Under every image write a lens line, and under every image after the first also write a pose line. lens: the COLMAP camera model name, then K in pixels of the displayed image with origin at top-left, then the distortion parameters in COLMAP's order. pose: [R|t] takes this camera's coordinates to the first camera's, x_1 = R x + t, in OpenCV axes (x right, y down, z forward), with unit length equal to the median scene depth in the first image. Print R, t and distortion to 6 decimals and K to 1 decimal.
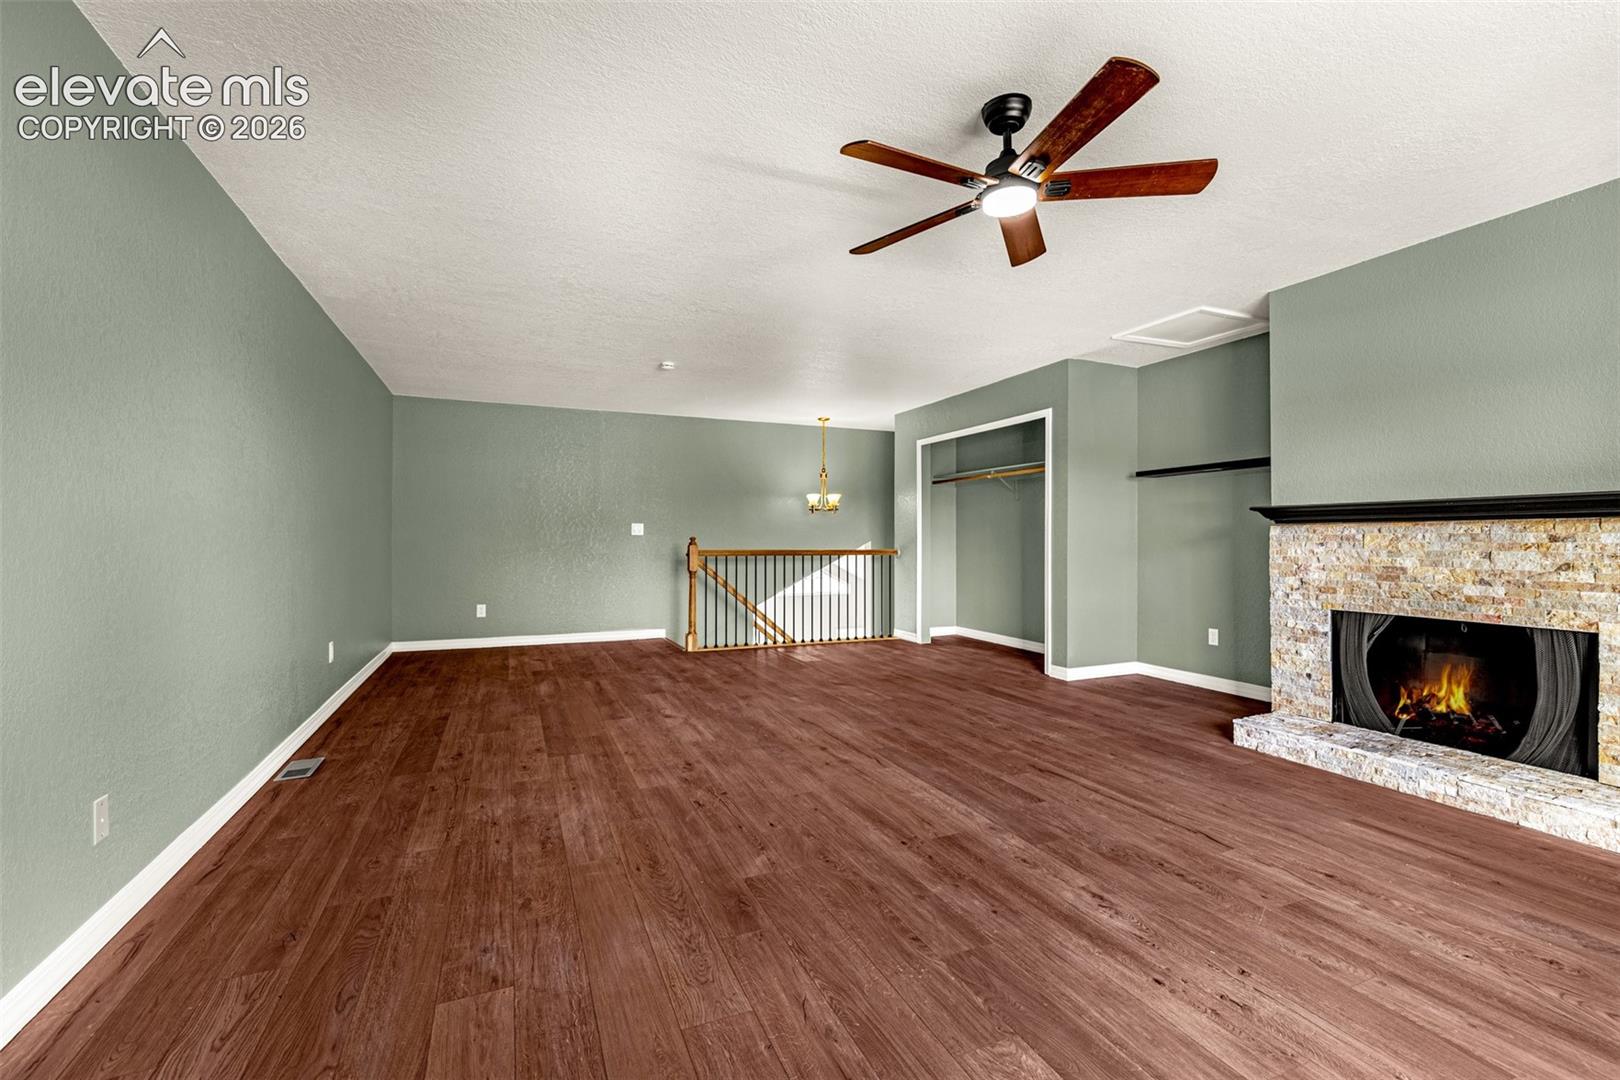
lens RADIAL K [[696.1, 0, 807.4], [0, 696.1, 539.7], [0, 0, 1]] dist [-0.003346, -0.000660]
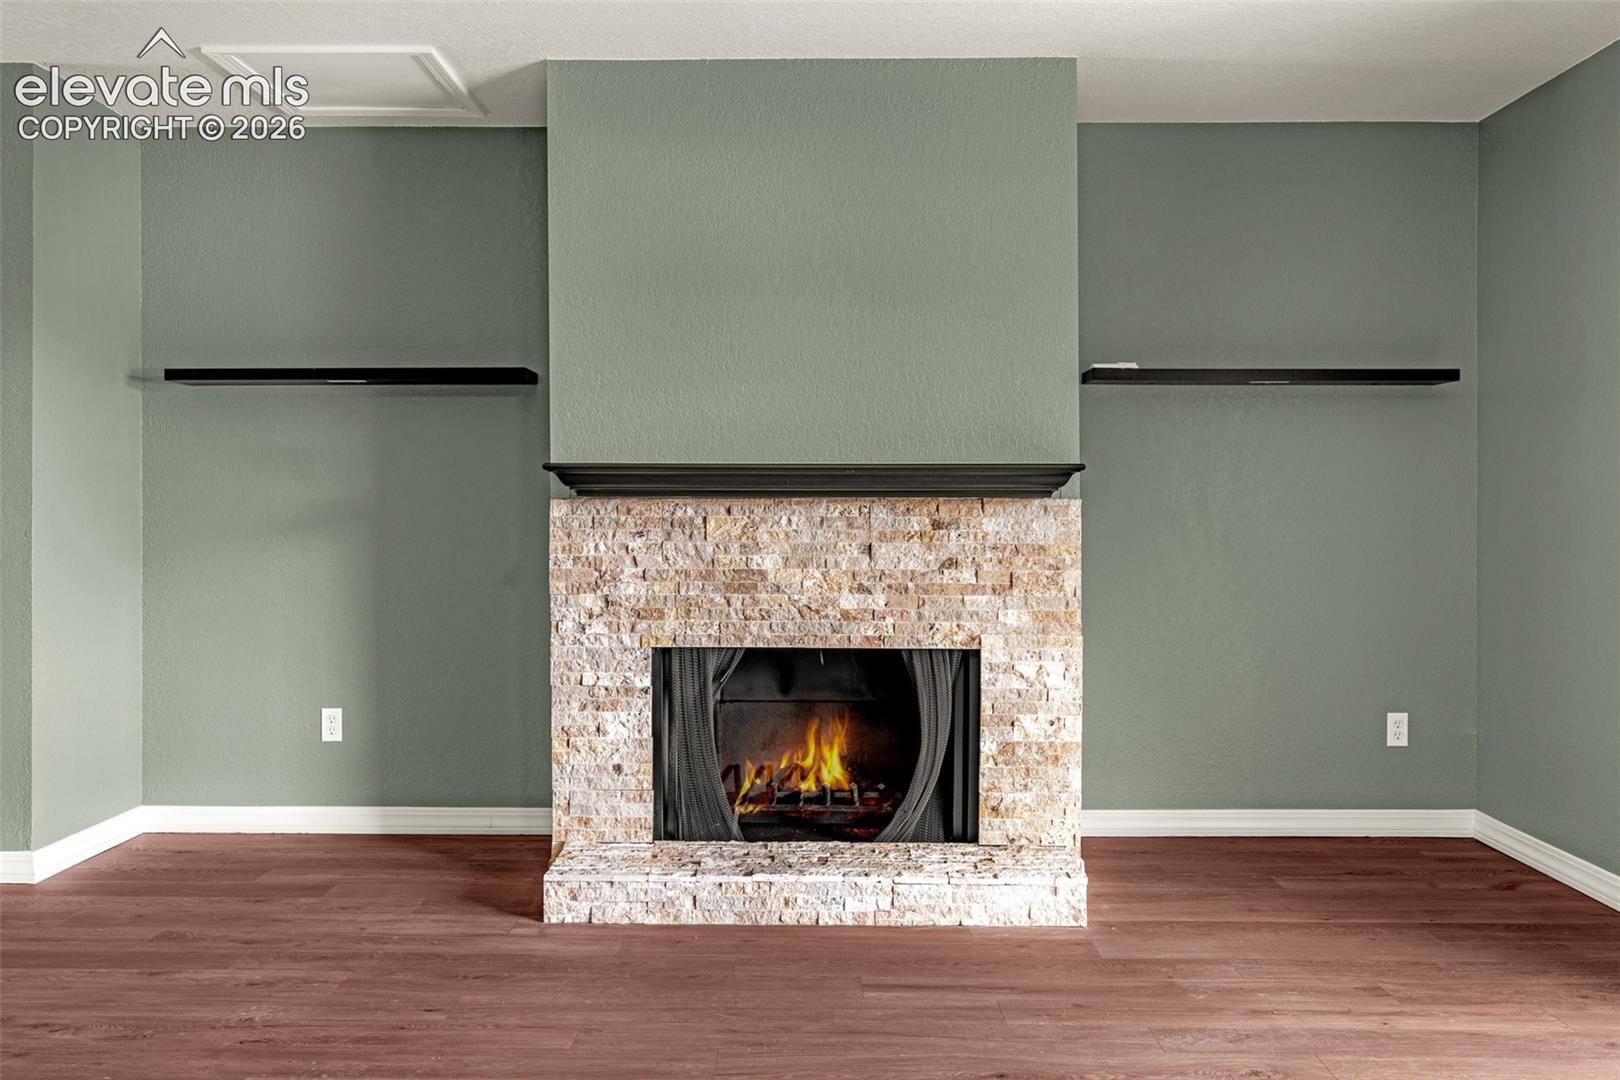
lens RADIAL K [[1485.6, 0, 801.9], [0, 1485.6, 535.6], [0, 0, 1]] dist [-0.009049, 0.000000]
pose [[0.408273, -0.010525, 0.912799, -0.348265], [-0.000862, 0.999929, 0.011915, -0.007475], [-0.912860, -0.005651, 0.408235, 0.421570]]
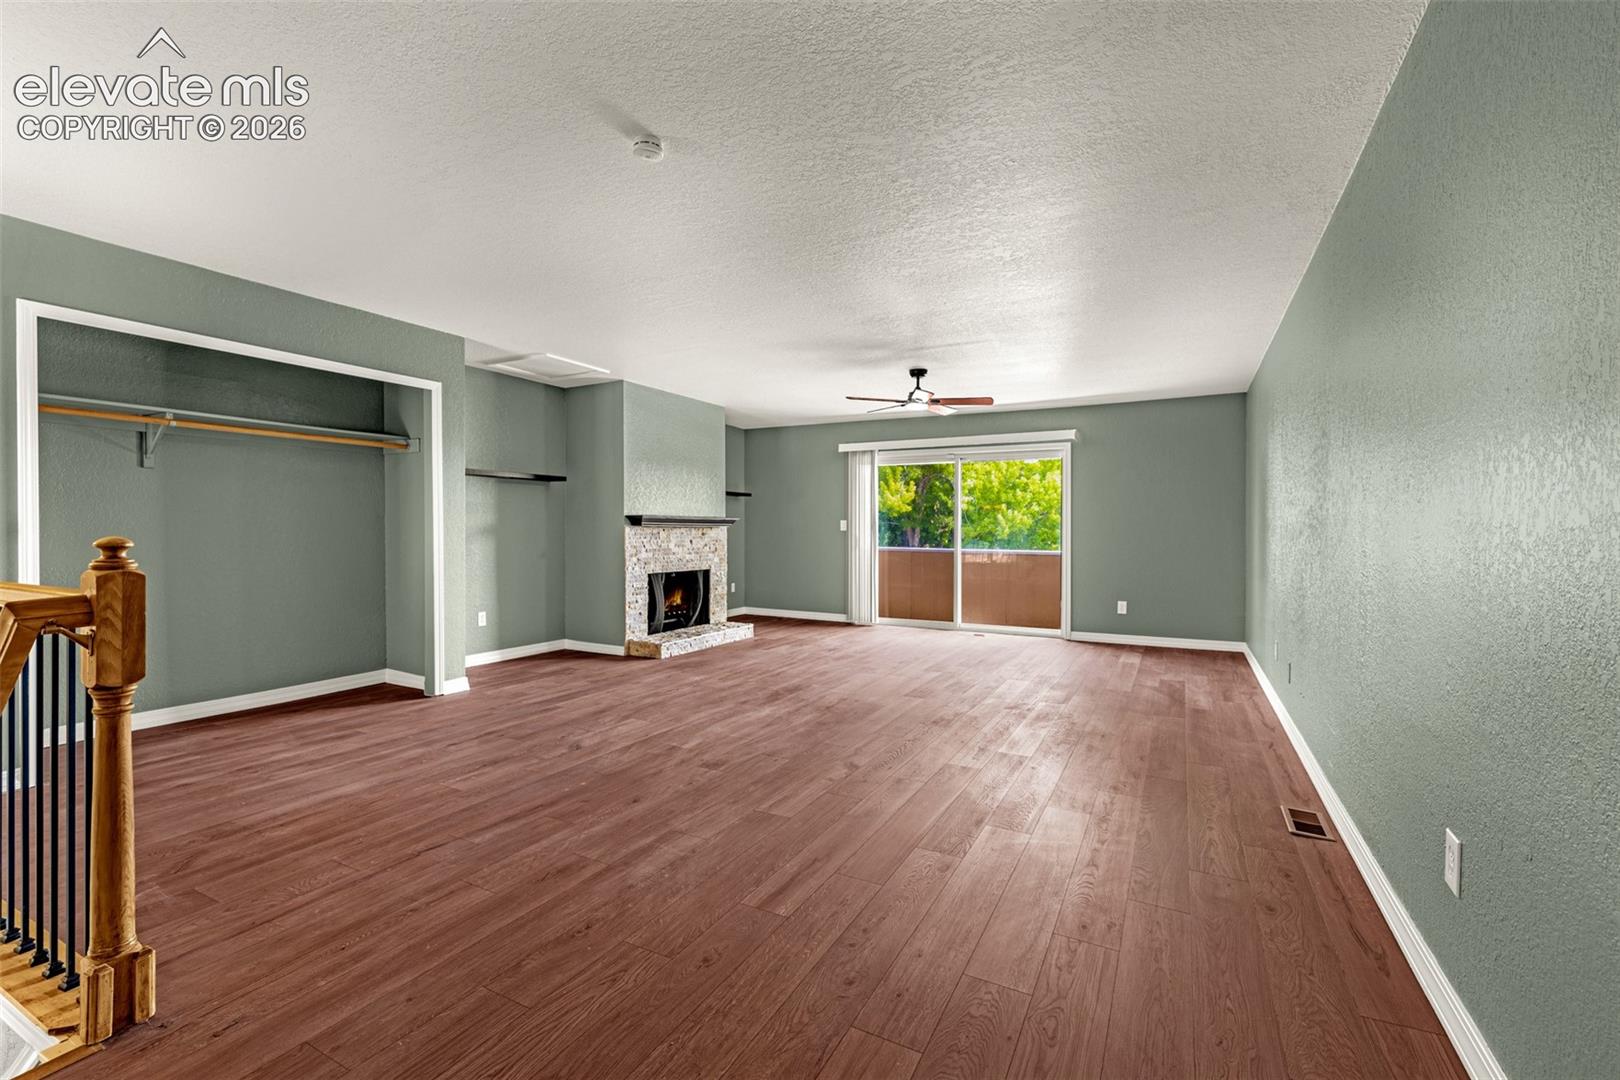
lens RADIAL K [[696.1, 0, 803.4], [0, 696.1, 540.8], [0, 0, 1]] dist [-0.003346, -0.000660]
pose [[-0.615885, -0.011724, 0.787749, -1.001884], [-0.001190, 0.999902, 0.013951, -0.011603], [-0.787835, 0.007655, -0.615839, 1.958937]]
